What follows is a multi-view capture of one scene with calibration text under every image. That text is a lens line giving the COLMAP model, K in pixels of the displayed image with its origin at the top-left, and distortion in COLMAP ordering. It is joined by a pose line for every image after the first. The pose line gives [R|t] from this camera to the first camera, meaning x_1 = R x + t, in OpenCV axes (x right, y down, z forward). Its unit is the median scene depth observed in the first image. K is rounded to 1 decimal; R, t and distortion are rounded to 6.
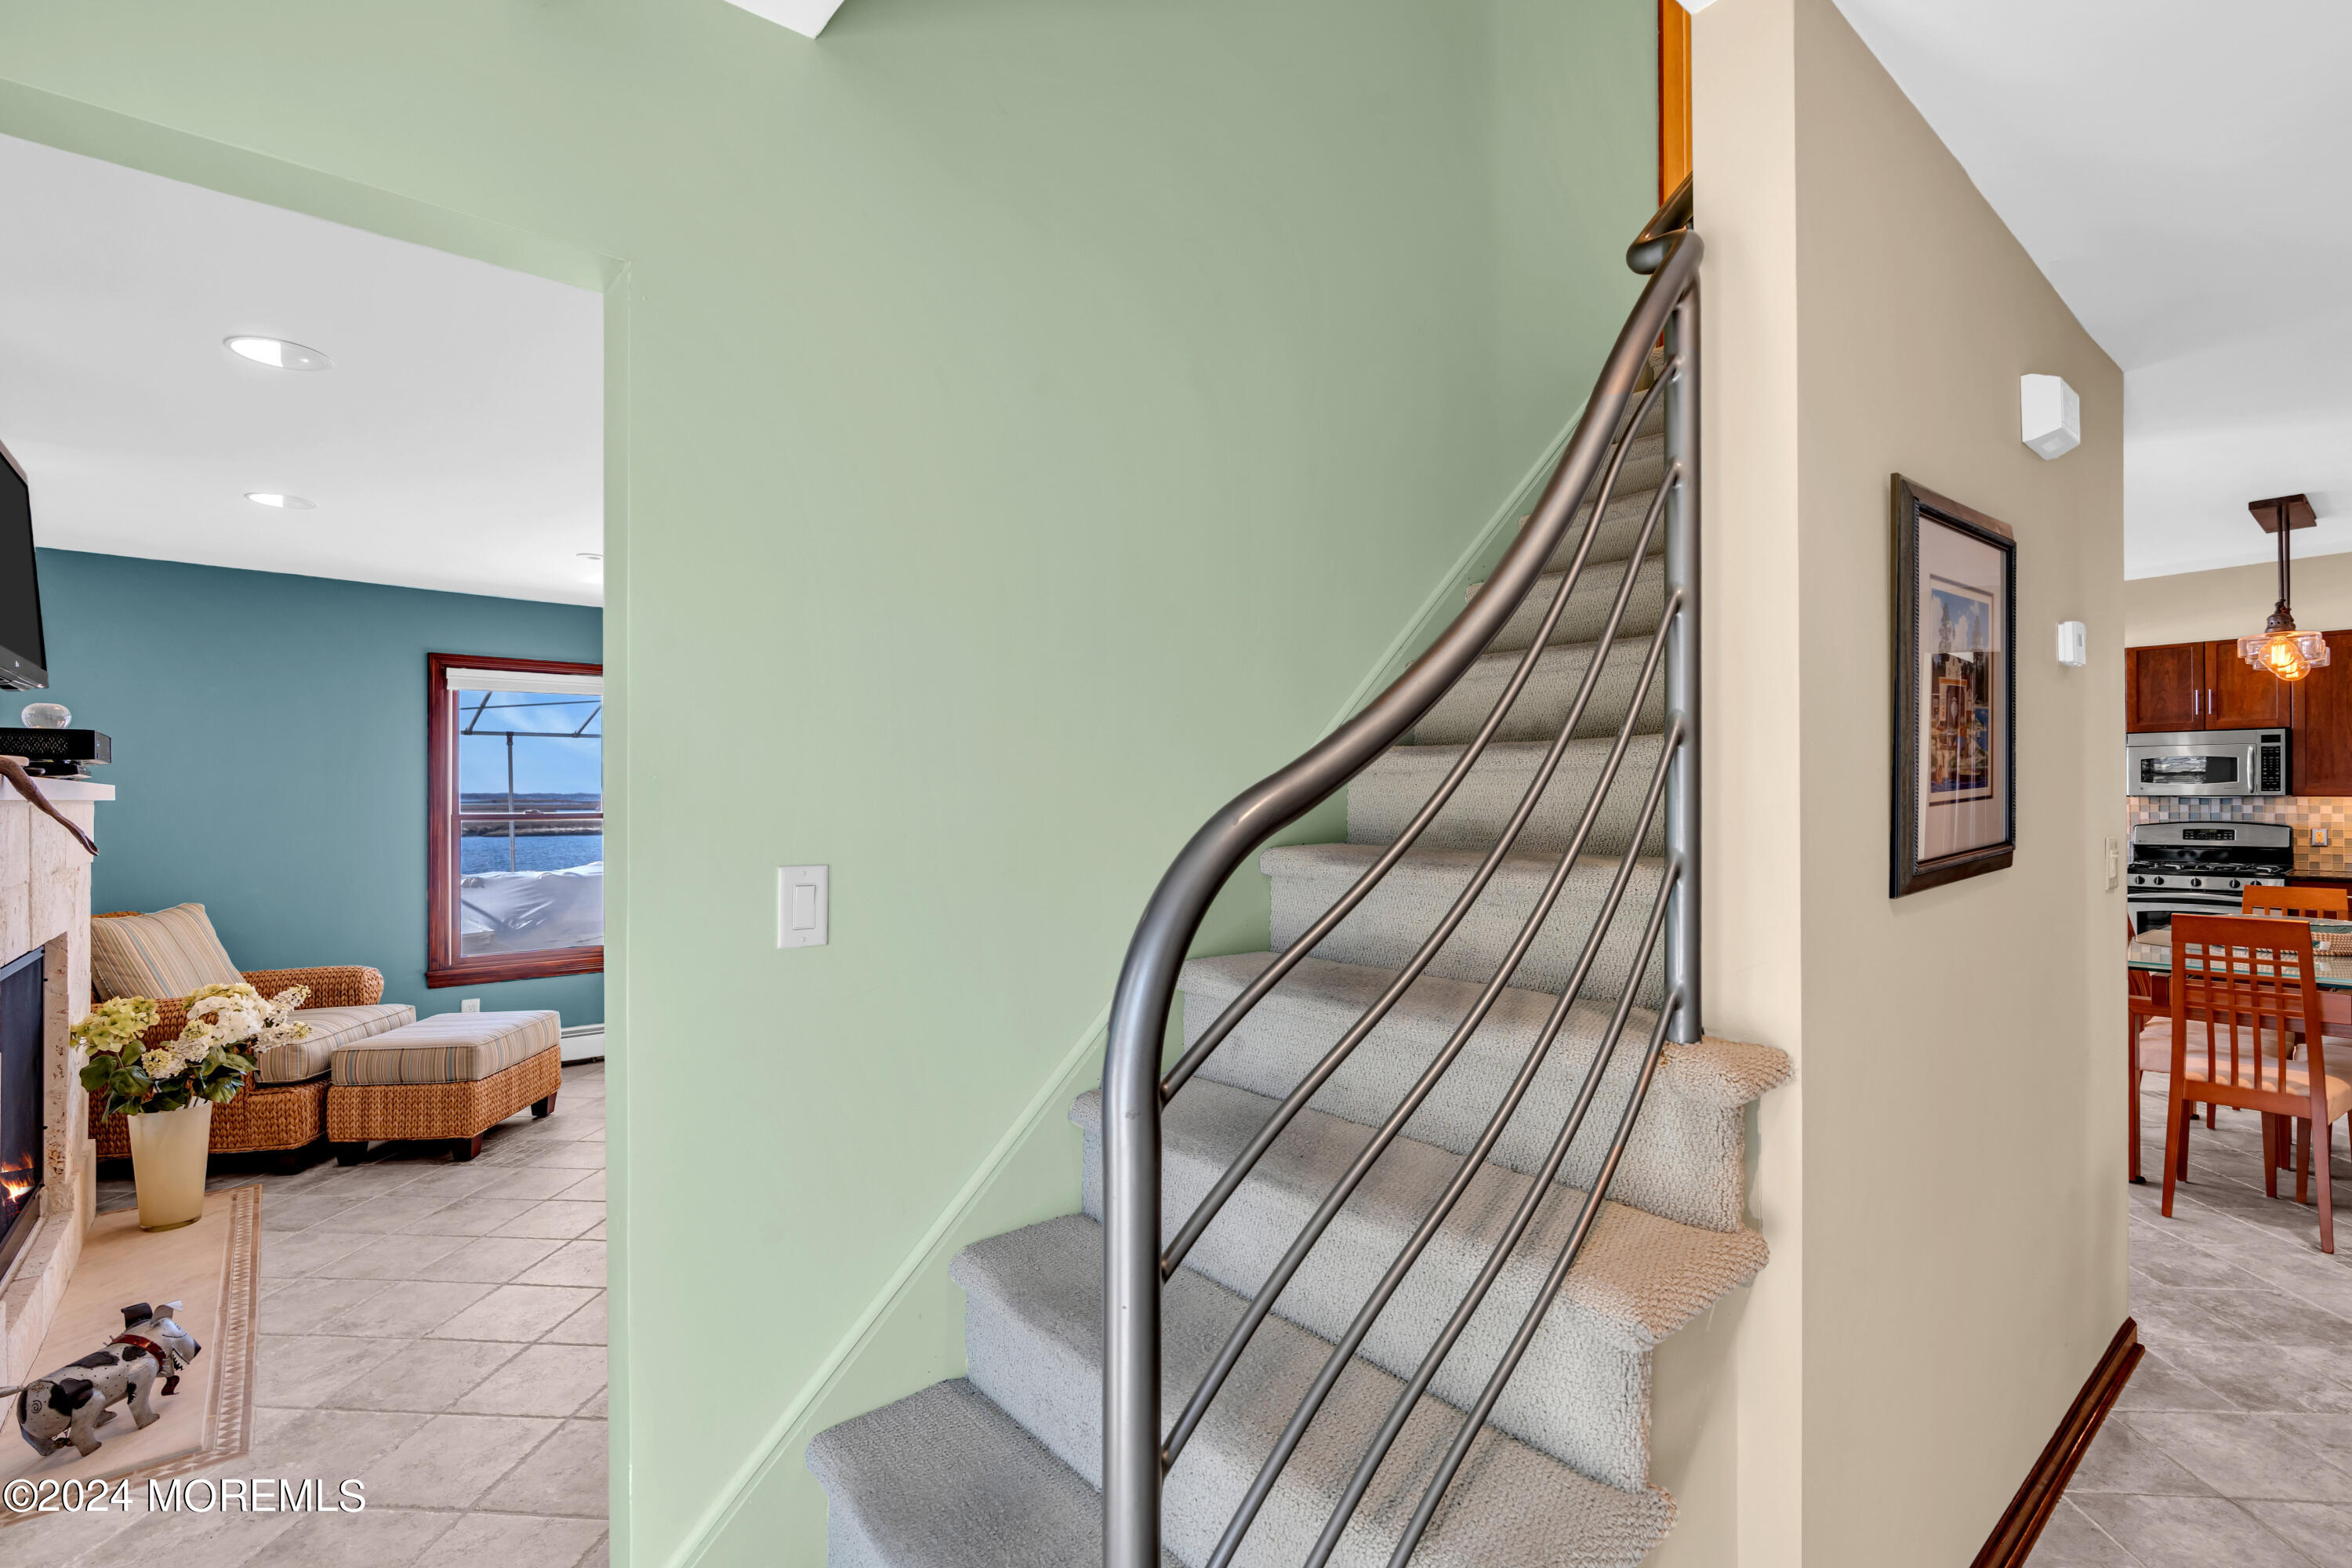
lens RADIAL K [[1081.8, 0, 1177.5], [0, 1081.8, 797.8], [0, 0, 1]] dist [-0.010868, 0.004541]
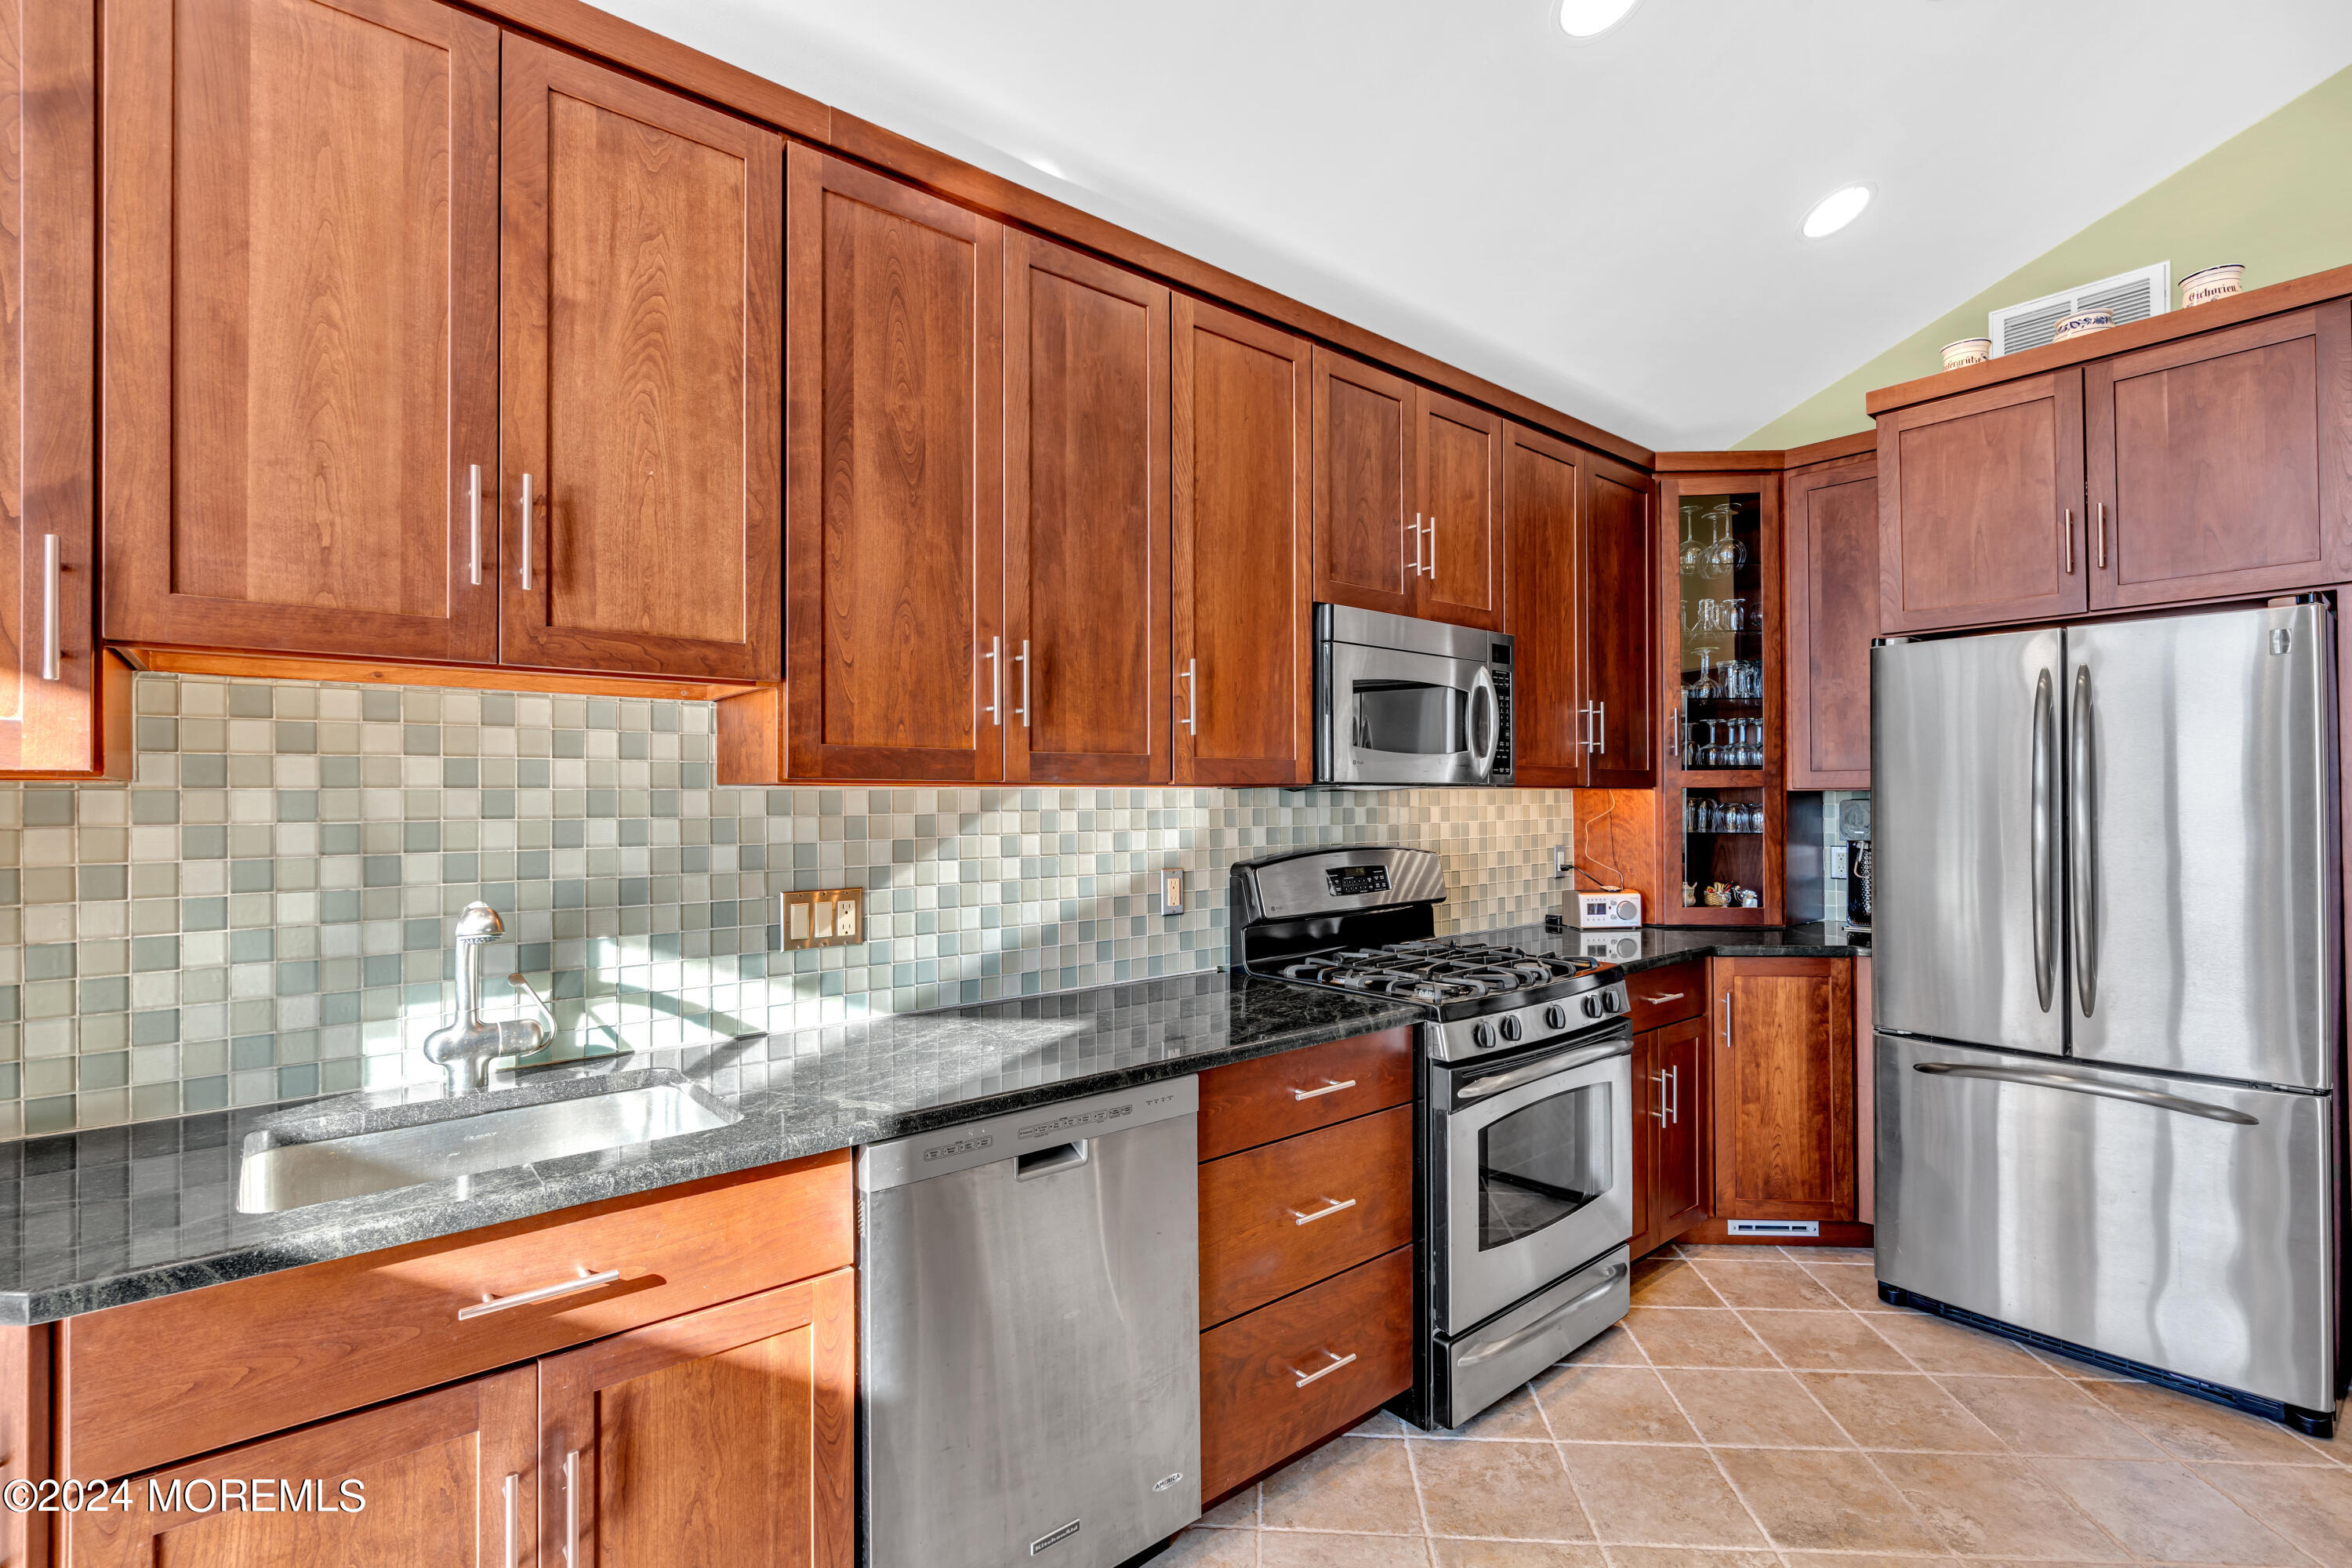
lens RADIAL K [[1081.8, 0, 1179.8], [0, 1081.8, 789.5], [0, 0, 1]] dist [-0.010868, 0.004541]
pose [[-0.008539, 0.005800, 0.999947, 0.568084], [0.000222, 0.999983, -0.005798, 0.002480], [-0.999964, 0.000173, -0.008540, 1.114091]]
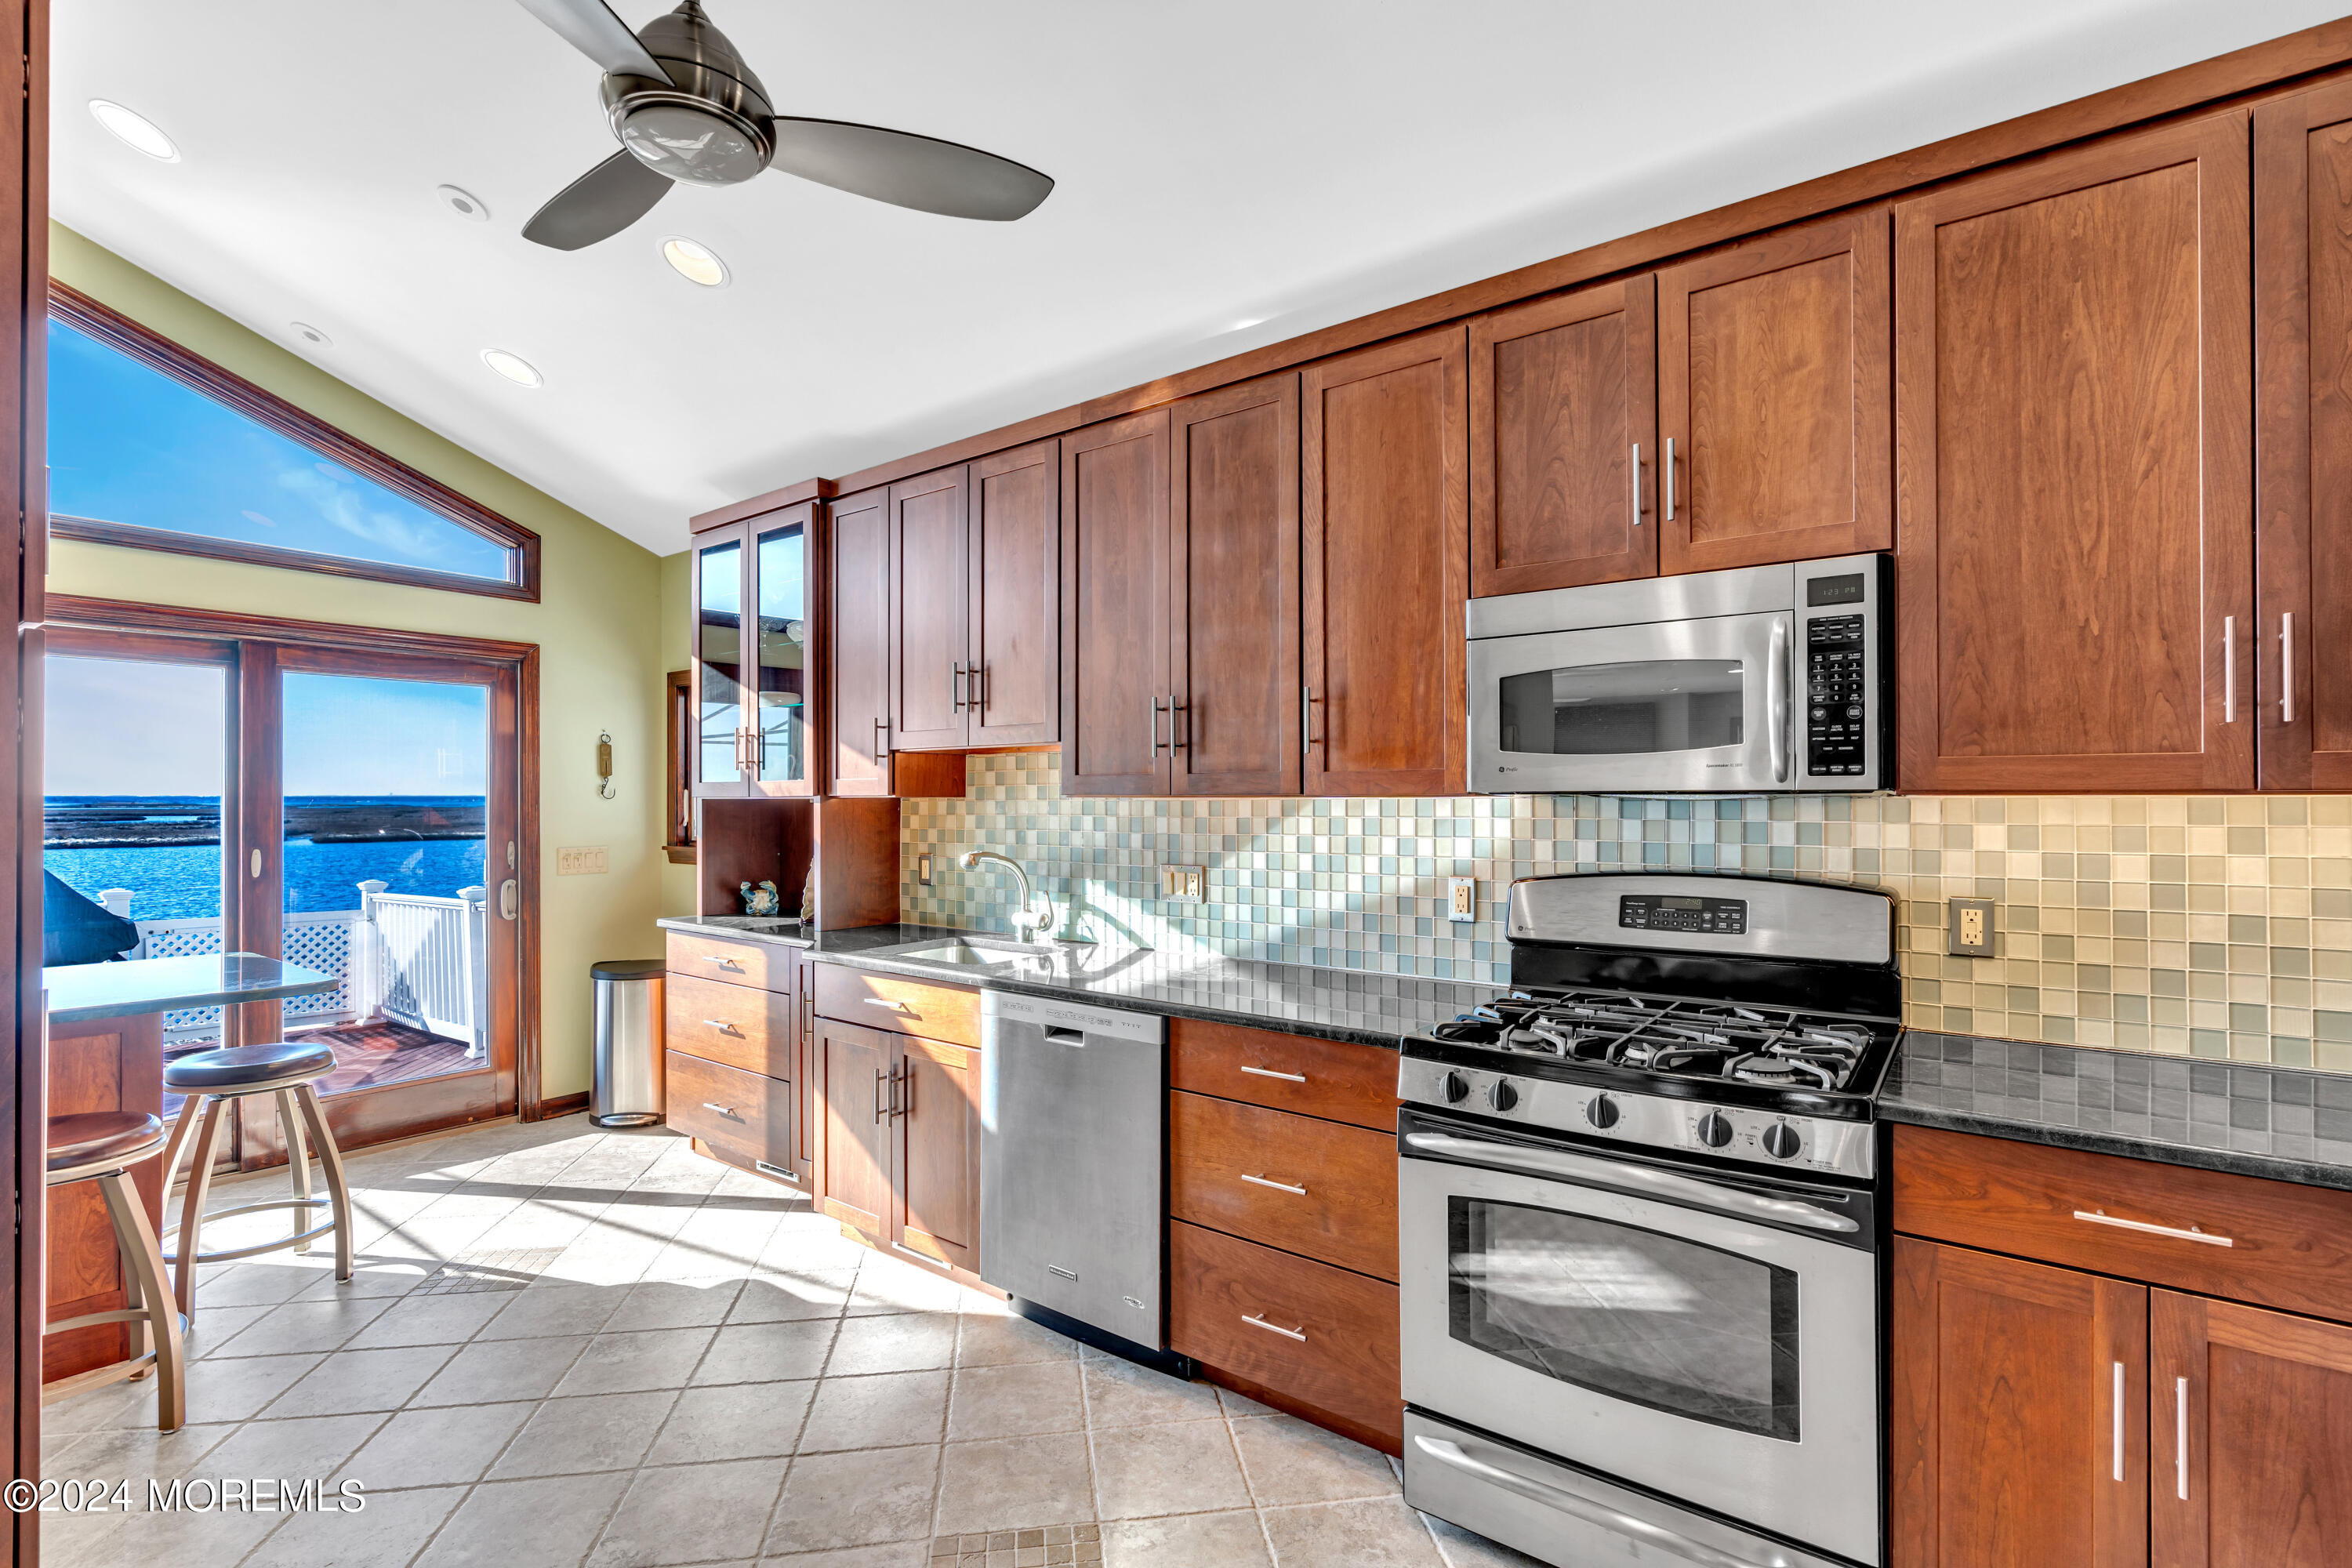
lens RADIAL K [[1081.8, 0, 1179.6], [0, 1081.8, 791.8], [0, 0, 1]] dist [-0.010868, 0.004541]
pose [[0.975027, -0.001240, 0.222082, 0.770801], [0.002132, 0.999991, -0.003778, -0.001124], [-0.222075, 0.004157, 0.975021, 0.747308]]
